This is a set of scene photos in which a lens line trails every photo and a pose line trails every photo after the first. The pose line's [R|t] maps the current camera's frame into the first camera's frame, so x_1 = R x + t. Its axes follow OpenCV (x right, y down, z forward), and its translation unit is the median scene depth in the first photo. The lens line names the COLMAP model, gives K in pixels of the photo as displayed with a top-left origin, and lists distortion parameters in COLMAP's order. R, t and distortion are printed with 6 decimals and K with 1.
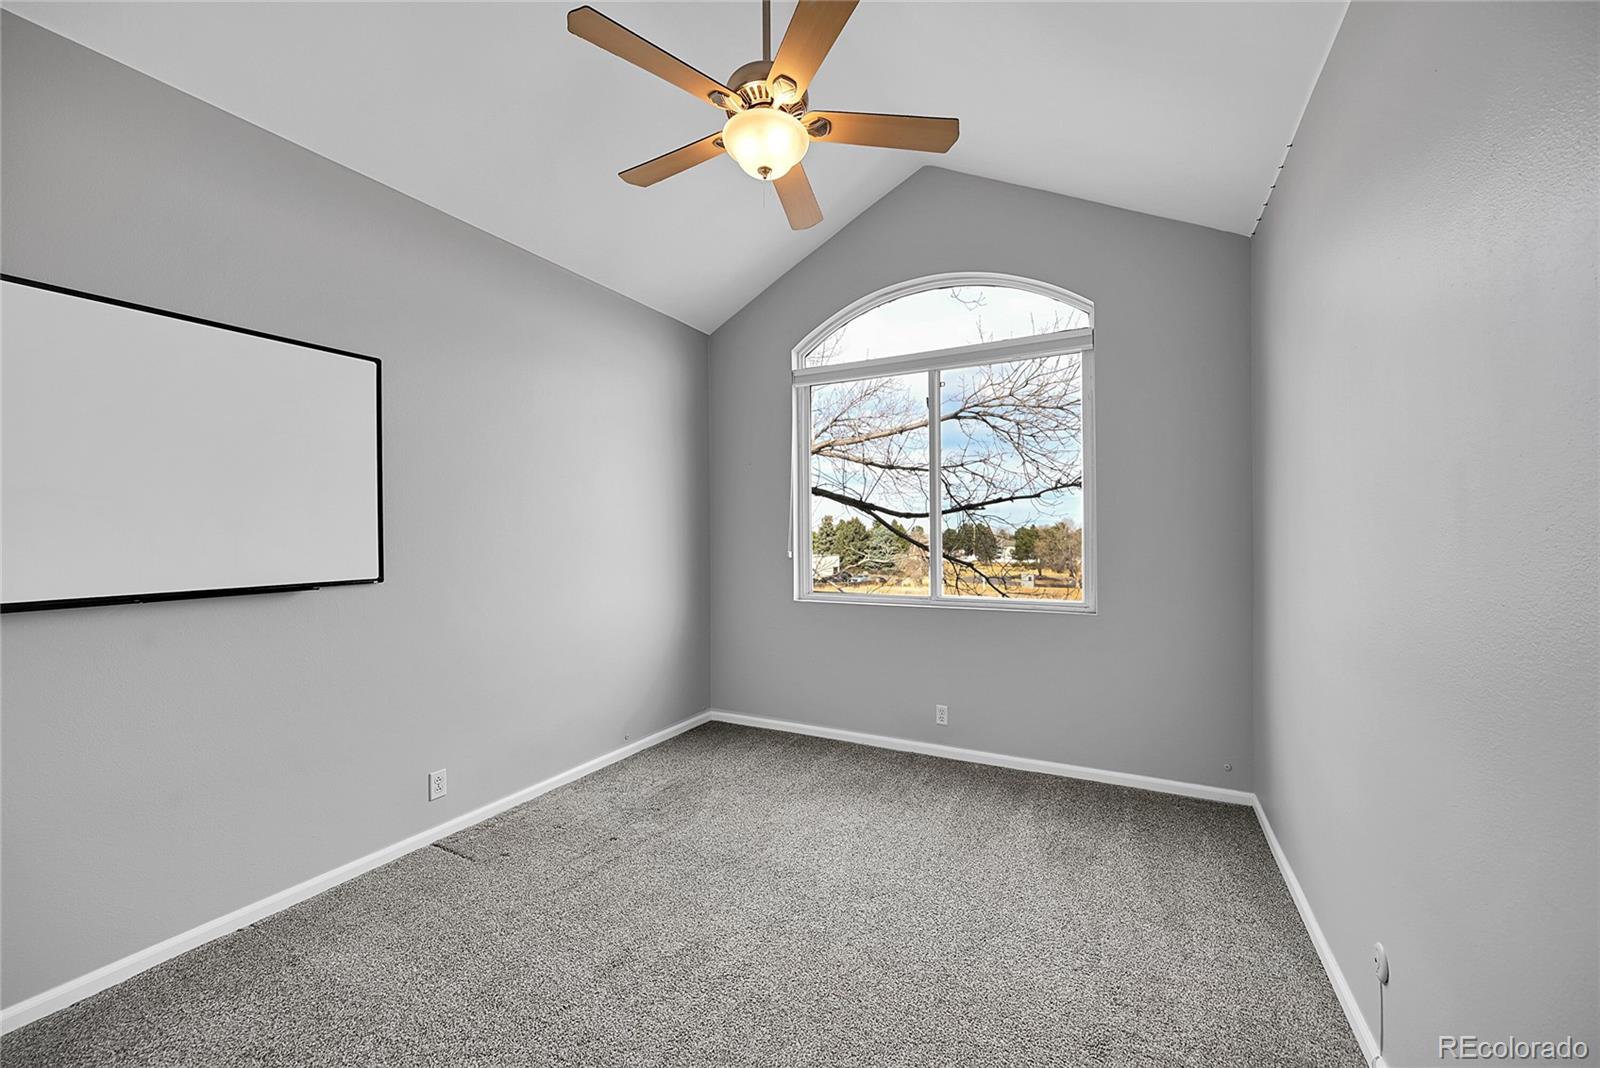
lens RADIAL K [[622.5, 0, 804.4], [0, 622.5, 533.4], [0, 0, 1]] dist [-0.002348, 0.000042]
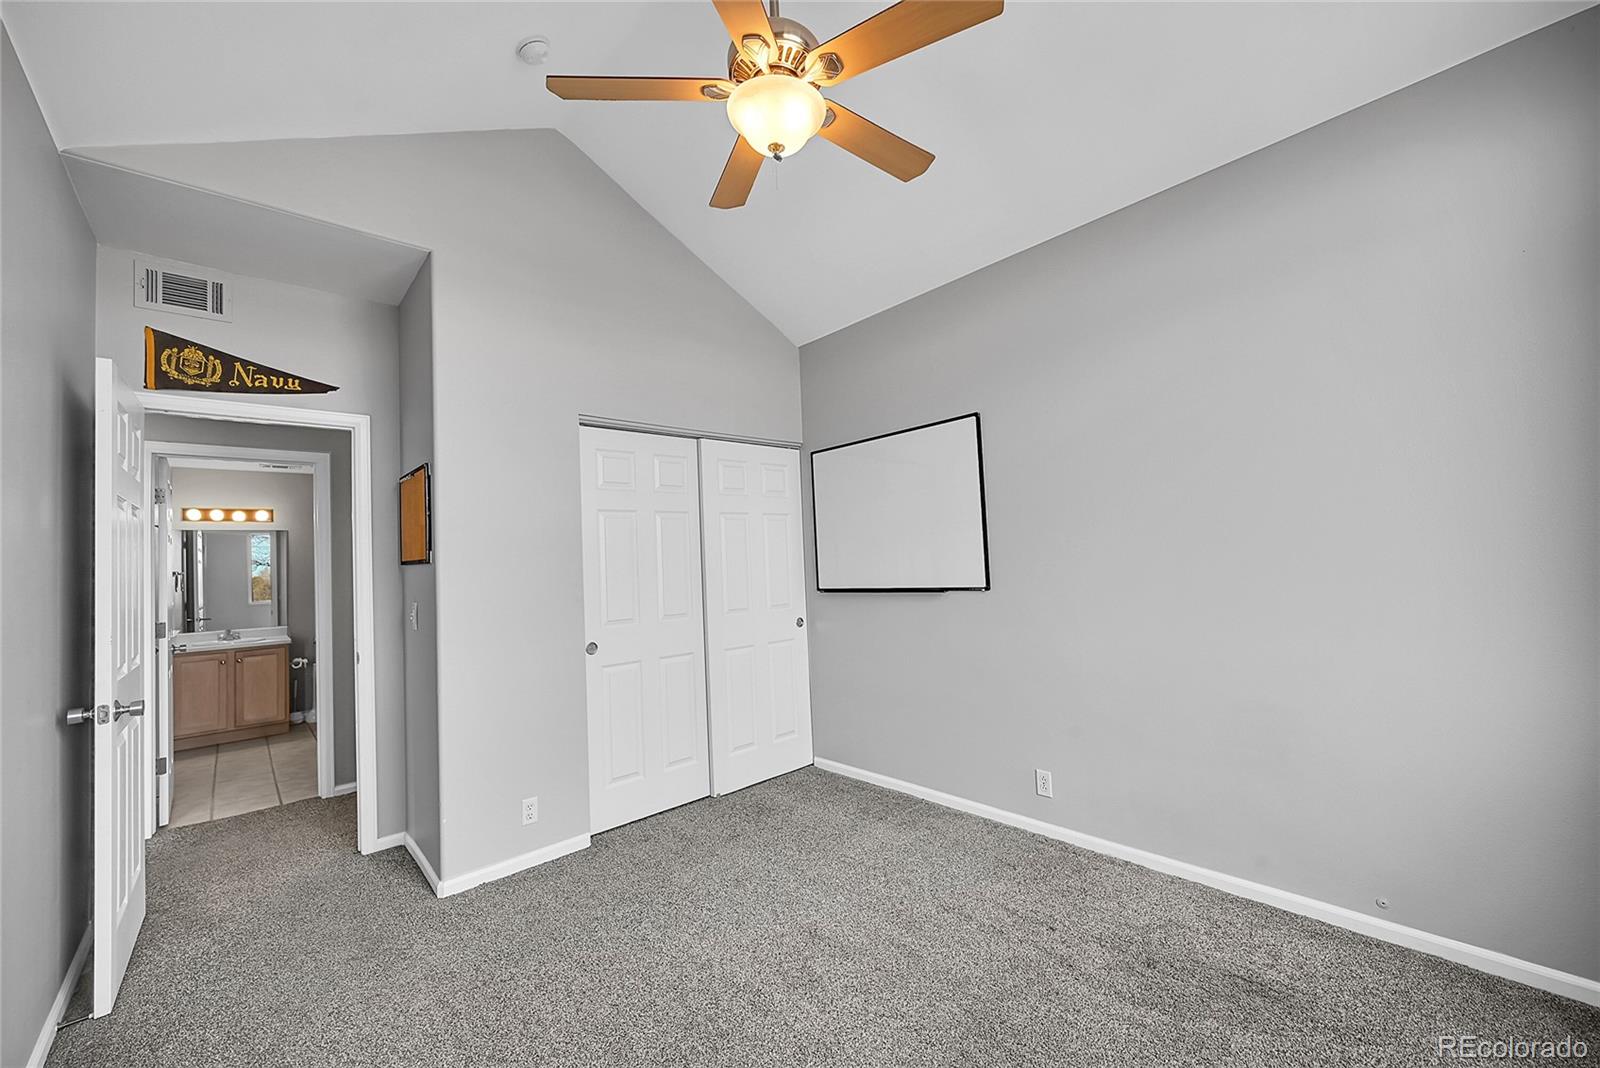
lens RADIAL K [[622.5, 0, 804.4], [0, 622.5, 533.4], [0, 0, 1]] dist [-0.002348, 0.000042]
pose [[-0.335581, -0.017880, -0.941842, 0.611638], [0.046615, 0.998280, -0.035560, -0.008254], [0.940857, -0.055837, -0.334171, 1.070344]]
